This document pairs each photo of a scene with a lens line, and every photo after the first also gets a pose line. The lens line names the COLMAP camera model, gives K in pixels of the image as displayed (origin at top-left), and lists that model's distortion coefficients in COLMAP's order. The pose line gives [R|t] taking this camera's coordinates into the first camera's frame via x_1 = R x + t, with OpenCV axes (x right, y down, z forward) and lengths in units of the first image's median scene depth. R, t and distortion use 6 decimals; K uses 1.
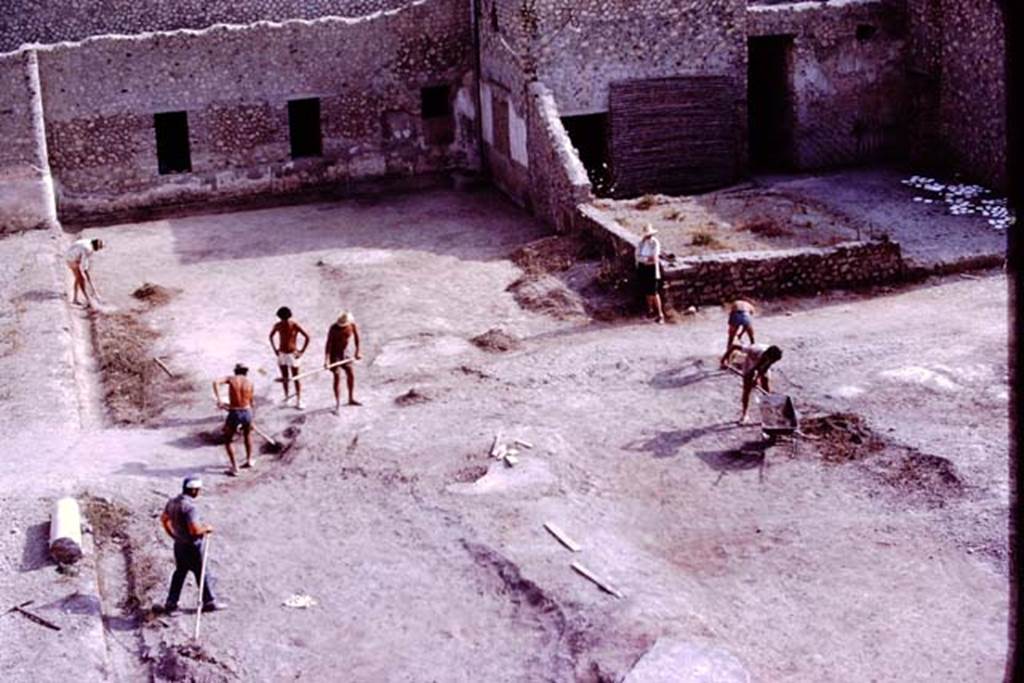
lens RADIAL K [[1680.5, 0, 512.0], [0, 1680.5, 341.5], [0, 0, 1]] dist [-0.352508, 0.832511]
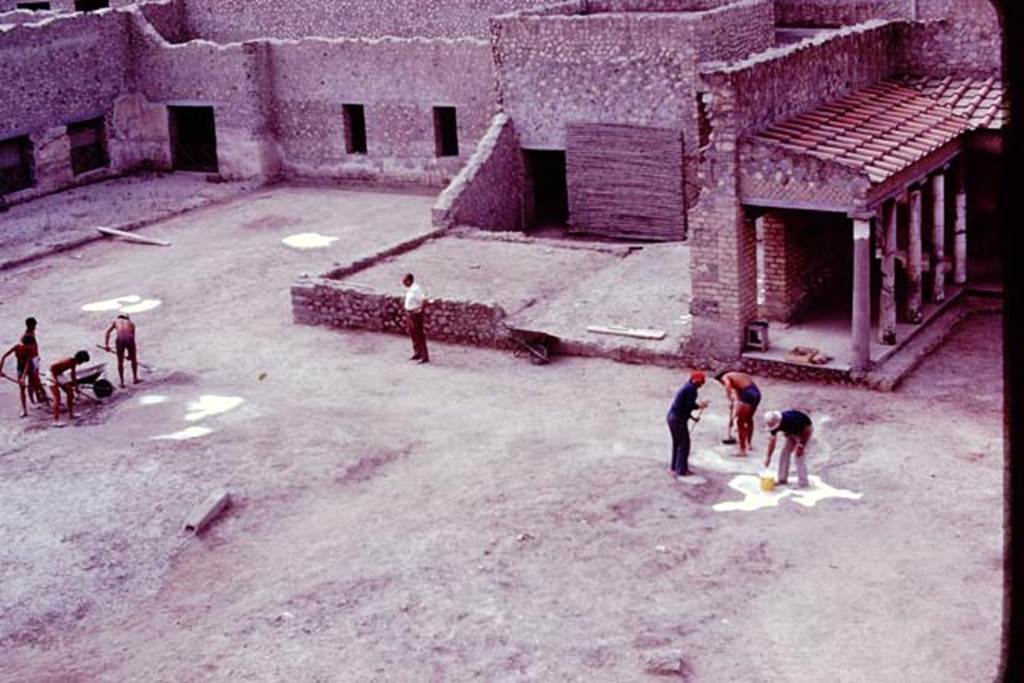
lens RADIAL K [[1680.5, 0, 512.0], [0, 1680.5, 341.5], [0, 0, 1]] dist [-0.352508, 0.832511]
pose [[0.630739, 0.214003, -0.745902, 0.838024], [-0.200645, 0.973510, 0.109639, -0.128438], [0.749606, 0.080508, 0.656969, 0.295971]]
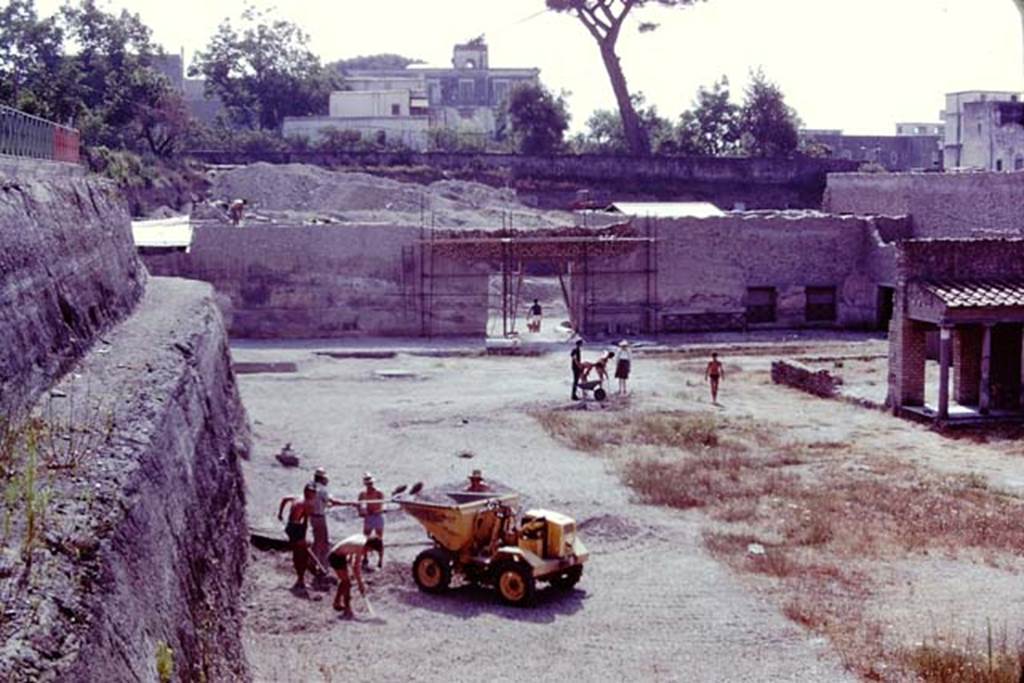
lens RADIAL K [[1680.5, 0, 512.0], [0, 1680.5, 341.5], [0, 0, 1]] dist [-0.352508, 0.832511]
pose [[-0.051389, 0.134366, -0.989598, 1.686144], [-0.312006, 0.939147, 0.143719, -0.204033], [0.948689, 0.316146, -0.006339, 0.599858]]
